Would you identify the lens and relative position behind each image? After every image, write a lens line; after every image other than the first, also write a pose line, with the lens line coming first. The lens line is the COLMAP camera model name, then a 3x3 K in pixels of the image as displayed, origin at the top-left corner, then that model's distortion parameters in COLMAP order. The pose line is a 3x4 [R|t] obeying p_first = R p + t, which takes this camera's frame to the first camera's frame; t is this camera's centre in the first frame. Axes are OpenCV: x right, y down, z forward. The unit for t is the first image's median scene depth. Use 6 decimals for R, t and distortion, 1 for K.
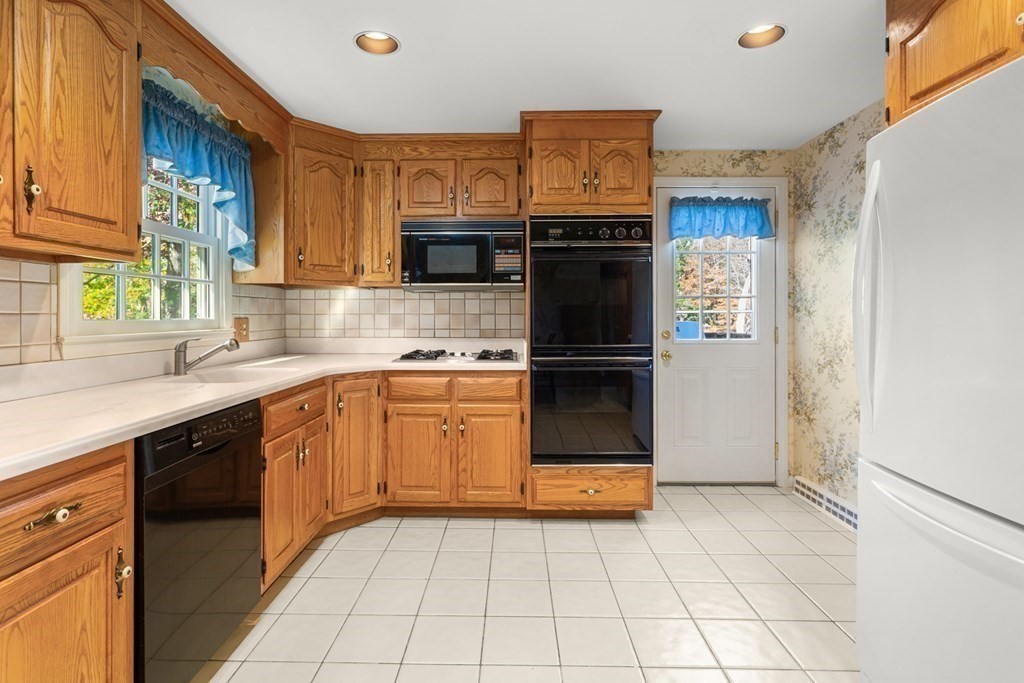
lens RADIAL K [[489.6, 0, 503.6], [0, 489.6, 314.9], [0, 0, 1]] dist [0.000873, 0.000469]
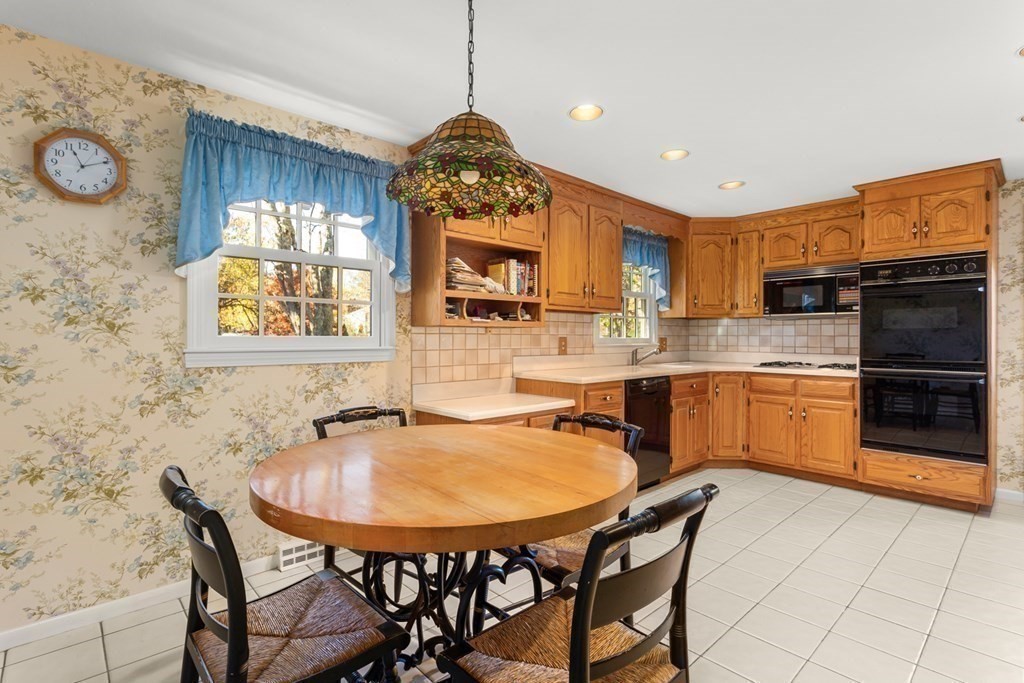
lens RADIAL K [[482.2, 0, 512.9], [0, 482.2, 336.6], [0, 0, 1]] dist [0.001494, 0.001121]
pose [[0.698054, 0.002551, -0.716040, 0.333166], [-0.004393, 0.999990, -0.000720, 0.006080], [0.716031, 0.003648, 0.698059, -0.600907]]
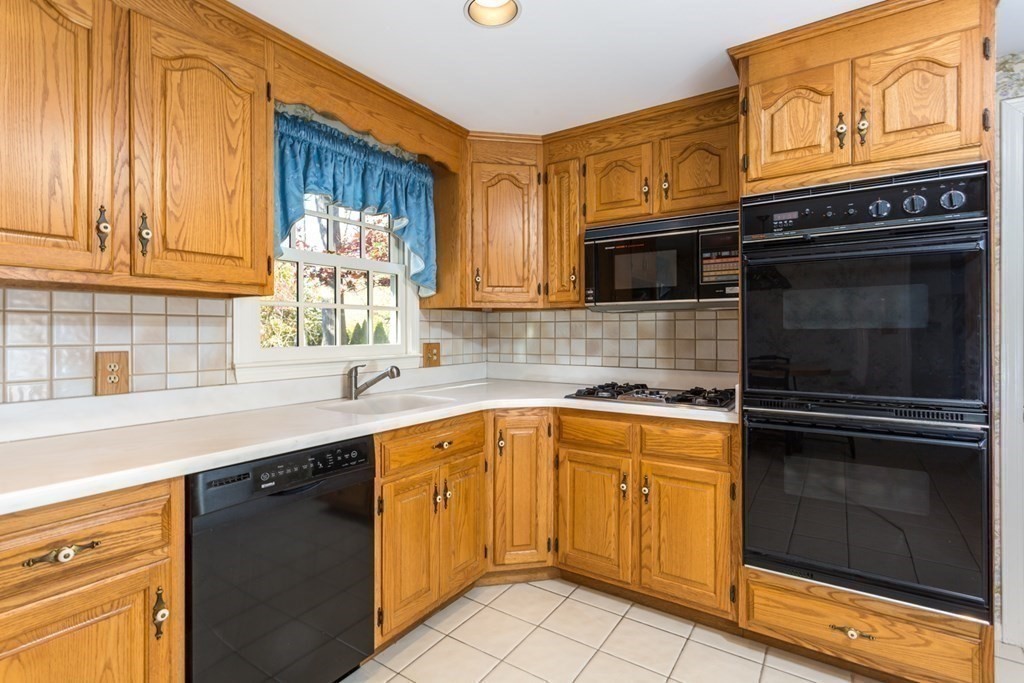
lens RADIAL K [[490.1, 0, 502.3], [0, 490.1, 333.4], [0, 0, 1]] dist [-0.000769, 0.001142]
pose [[0.836738, 0.000872, -0.547602, 0.145916], [0.000802, 0.999996, 0.002817, -0.016699], [0.547603, -0.002796, 0.836734, 0.243989]]
